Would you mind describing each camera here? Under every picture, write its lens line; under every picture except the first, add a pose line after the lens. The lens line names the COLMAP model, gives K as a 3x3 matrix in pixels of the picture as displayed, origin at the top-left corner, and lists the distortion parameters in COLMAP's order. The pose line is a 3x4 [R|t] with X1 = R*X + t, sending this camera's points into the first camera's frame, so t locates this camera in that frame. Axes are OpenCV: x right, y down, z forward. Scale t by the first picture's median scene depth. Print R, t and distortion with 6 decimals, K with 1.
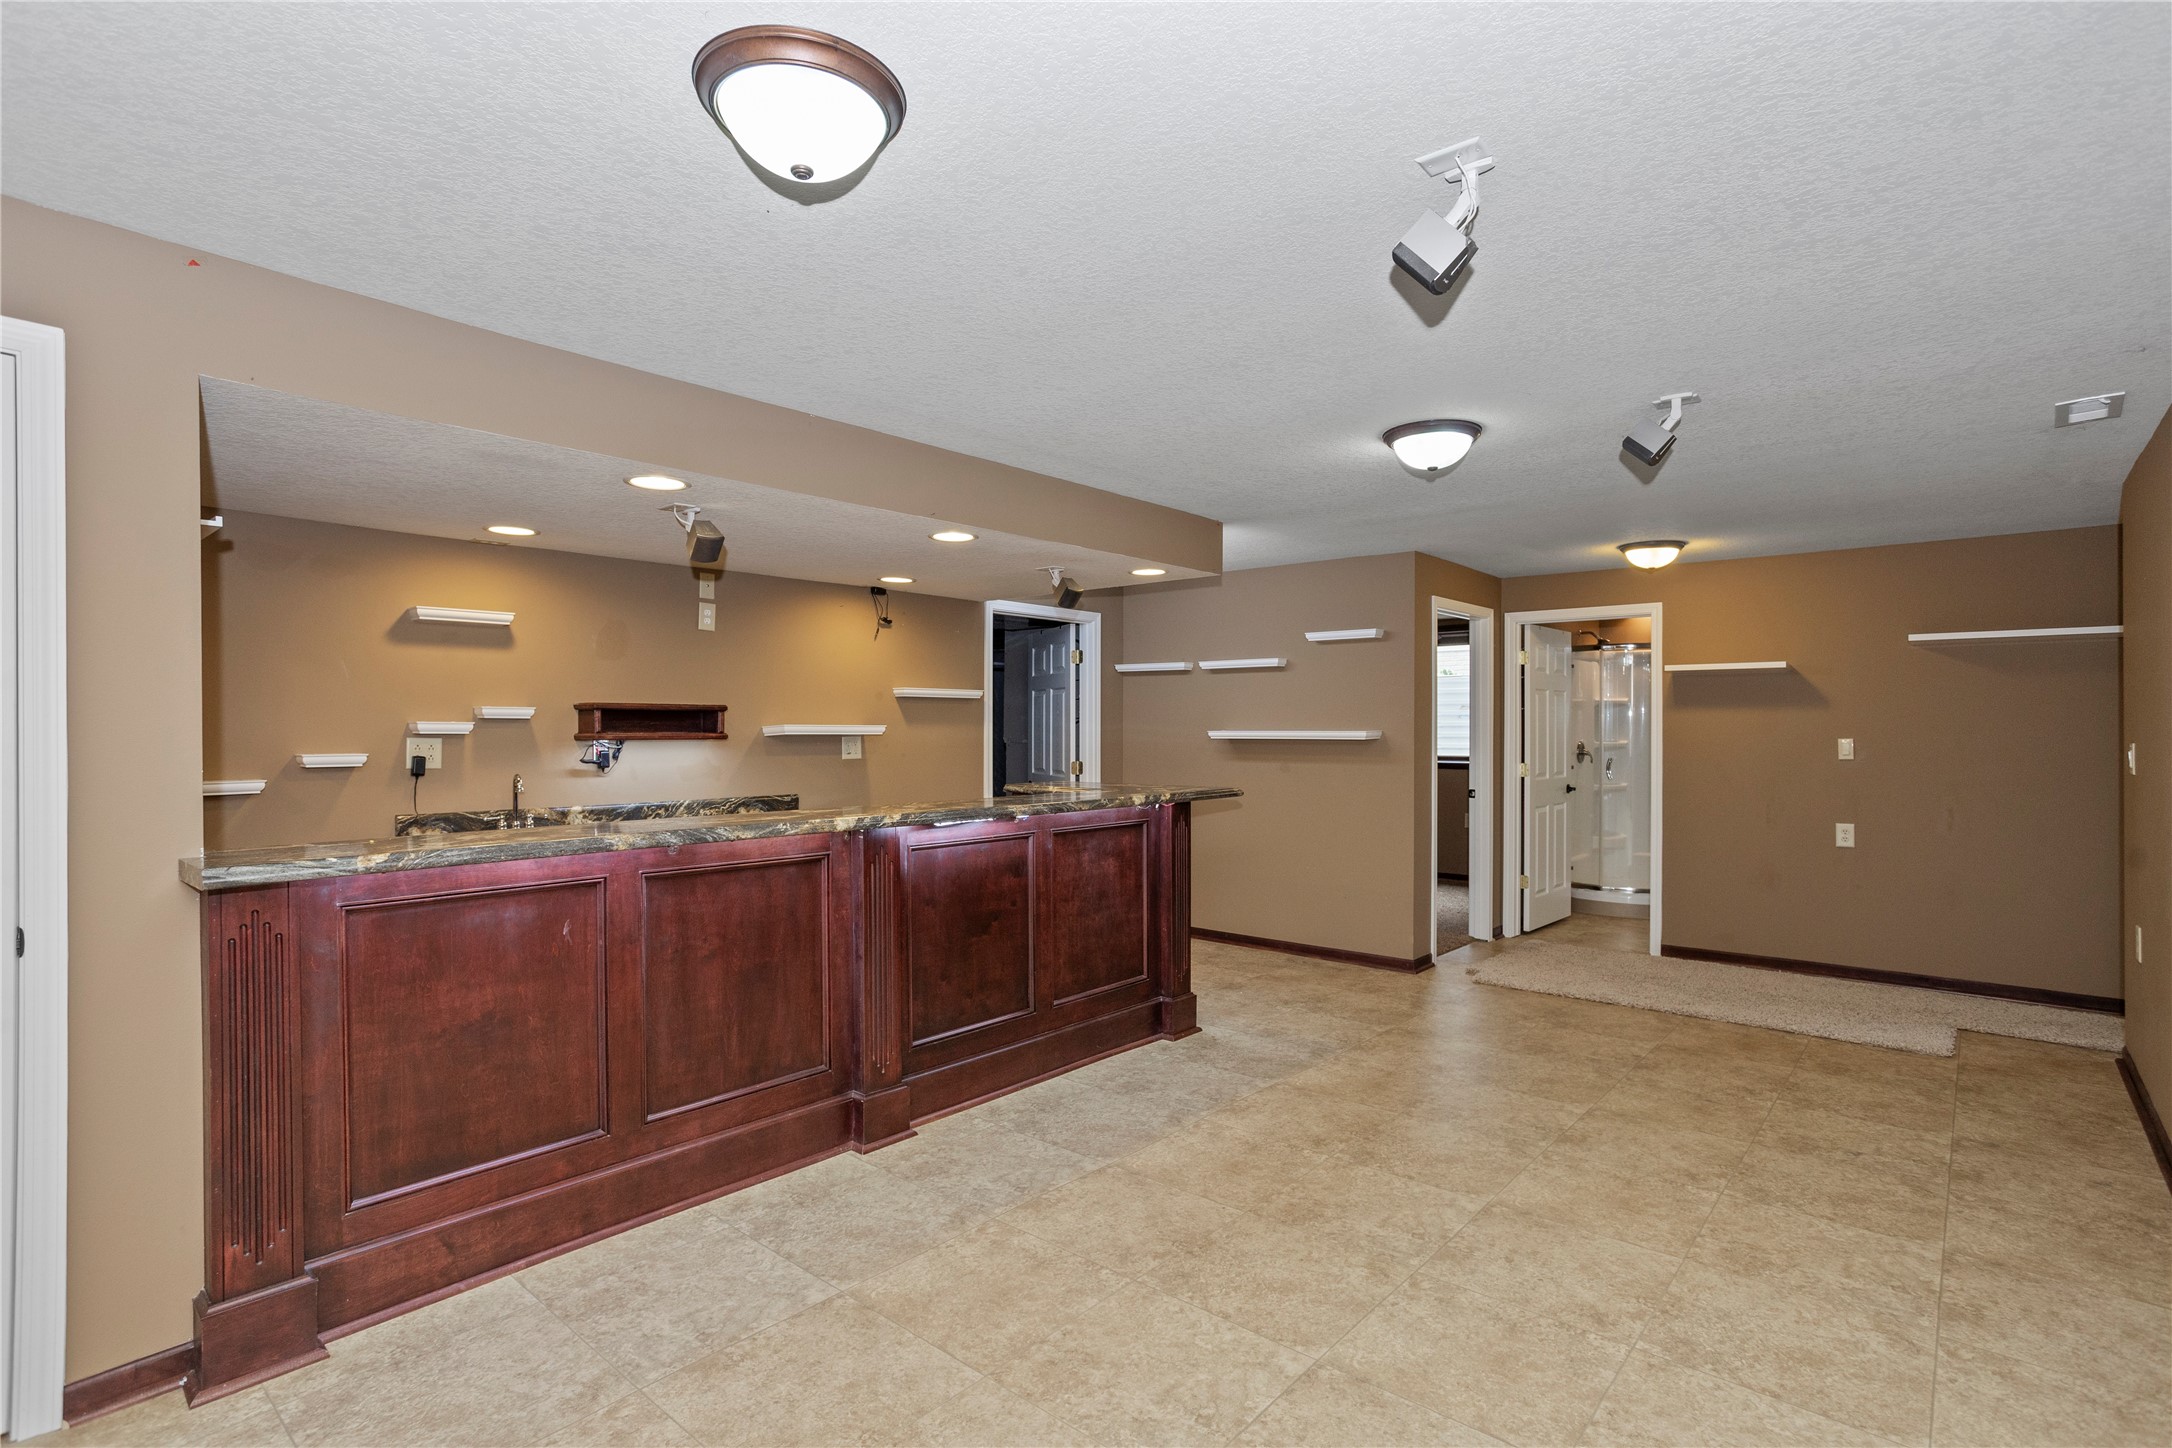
lens RADIAL K [[1039.3, 0, 1086.0], [0, 1039.3, 724.0], [0, 0, 1]] dist [-0.048102, 0.018479]
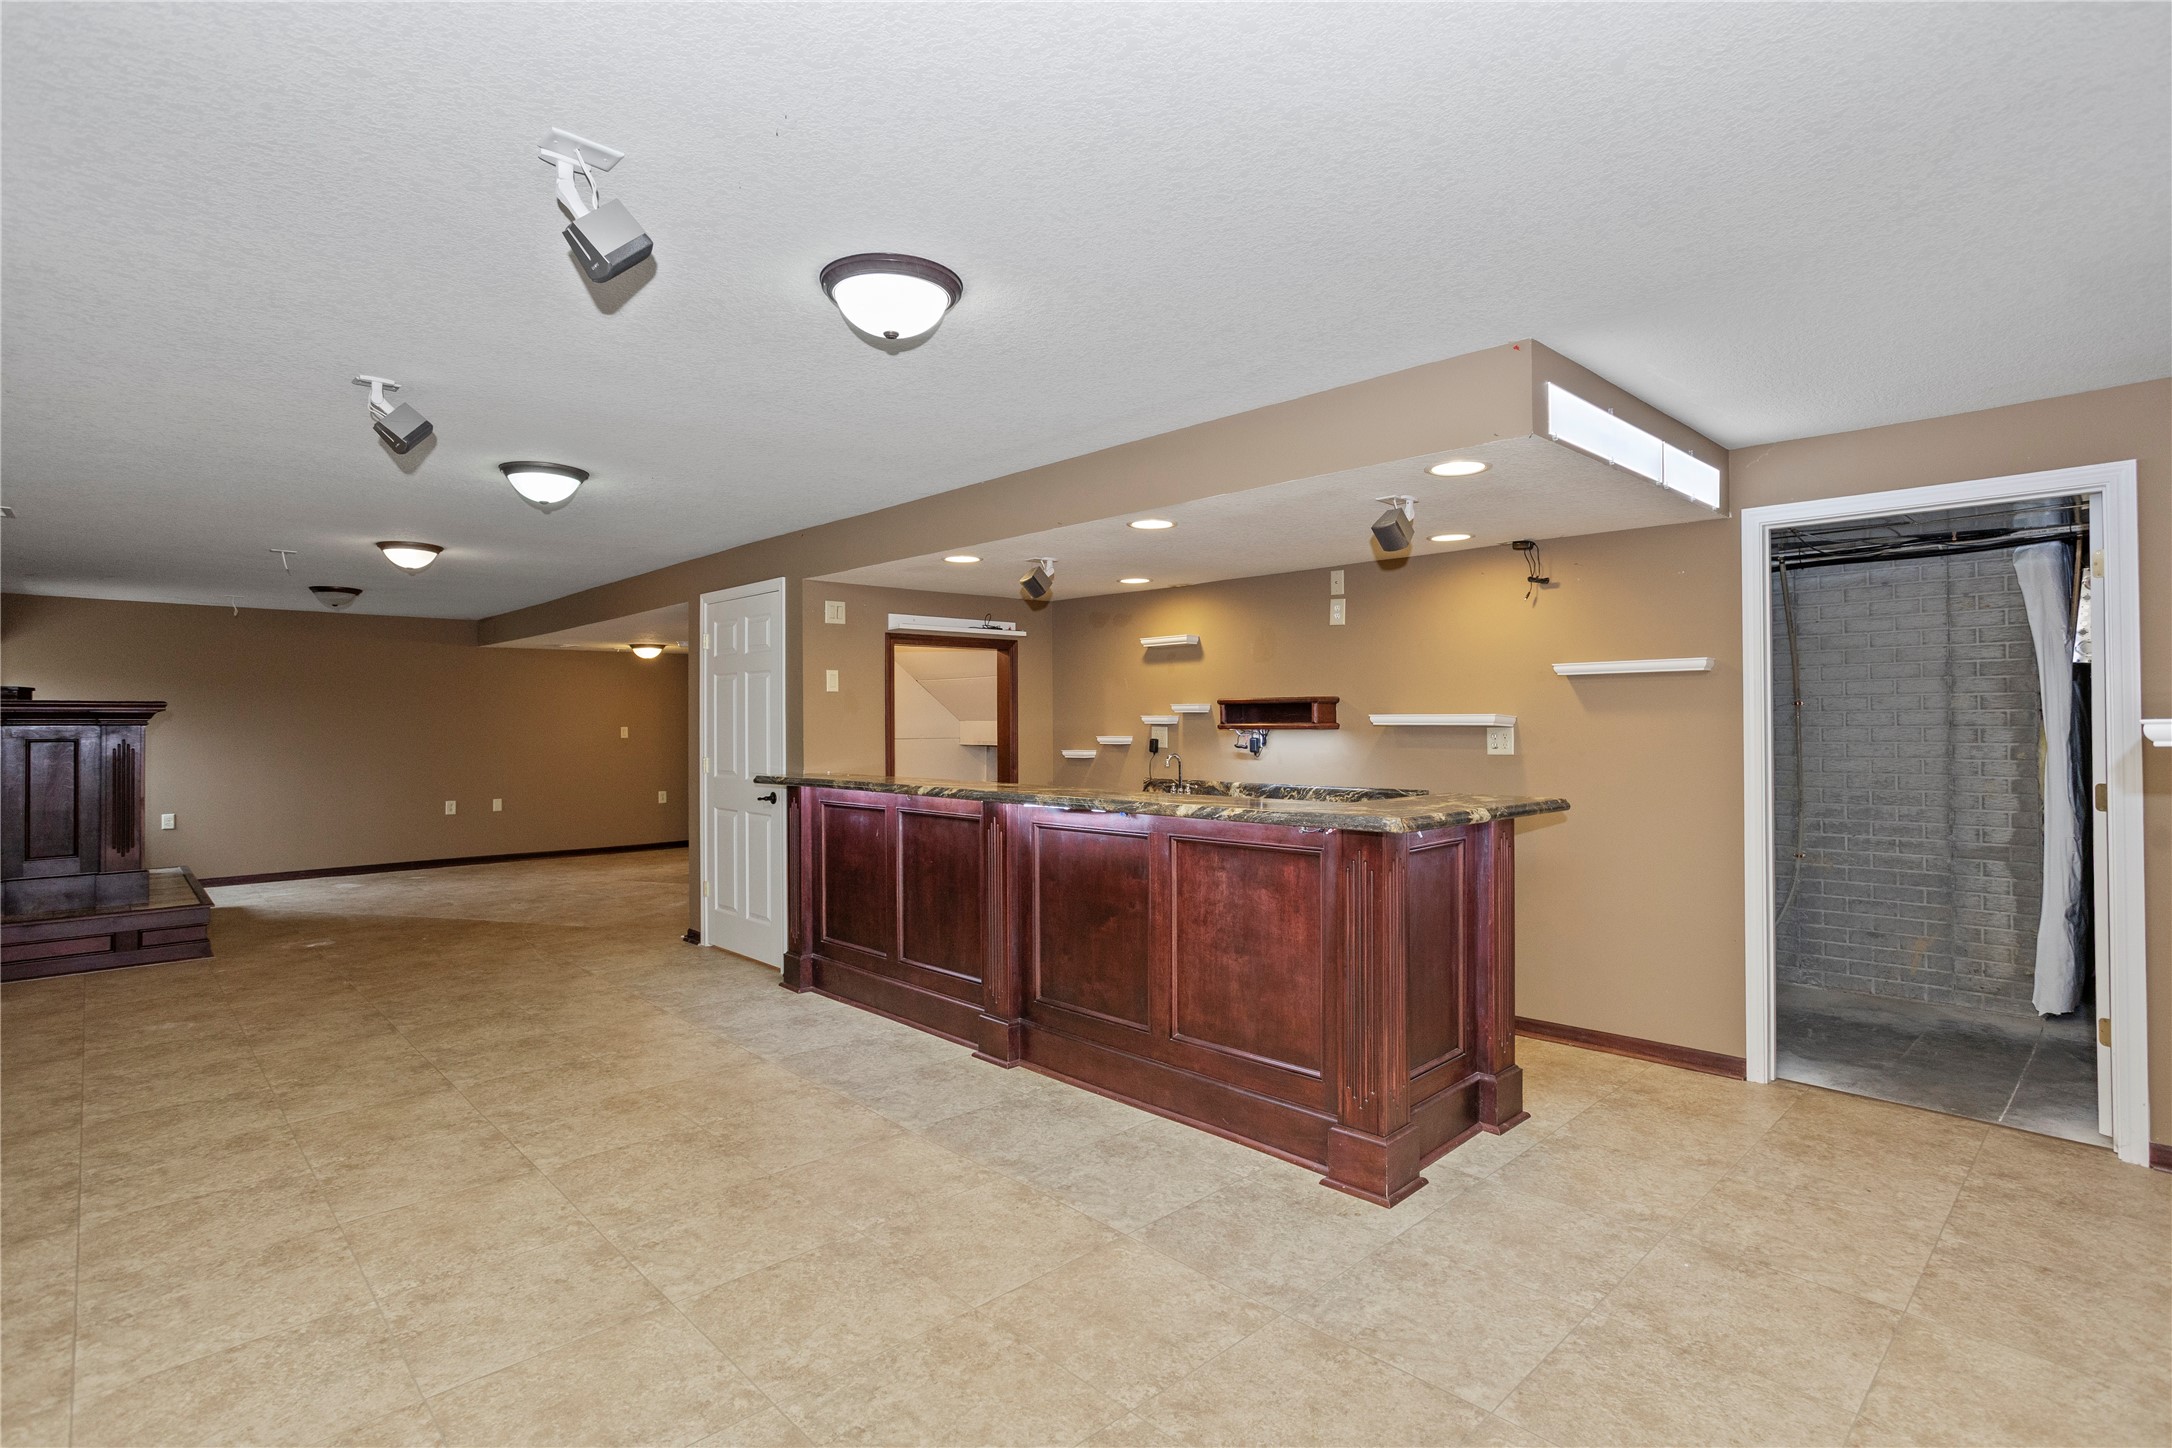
lens RADIAL K [[1039.3, 0, 1086.0], [0, 1039.3, 724.0], [0, 0, 1]] dist [-0.048102, 0.018479]
pose [[-0.073126, 0.002304, -0.997320, 0.846945], [0.007751, 0.999968, 0.001742, 0.006808], [0.997293, -0.007603, -0.073142, 1.002465]]
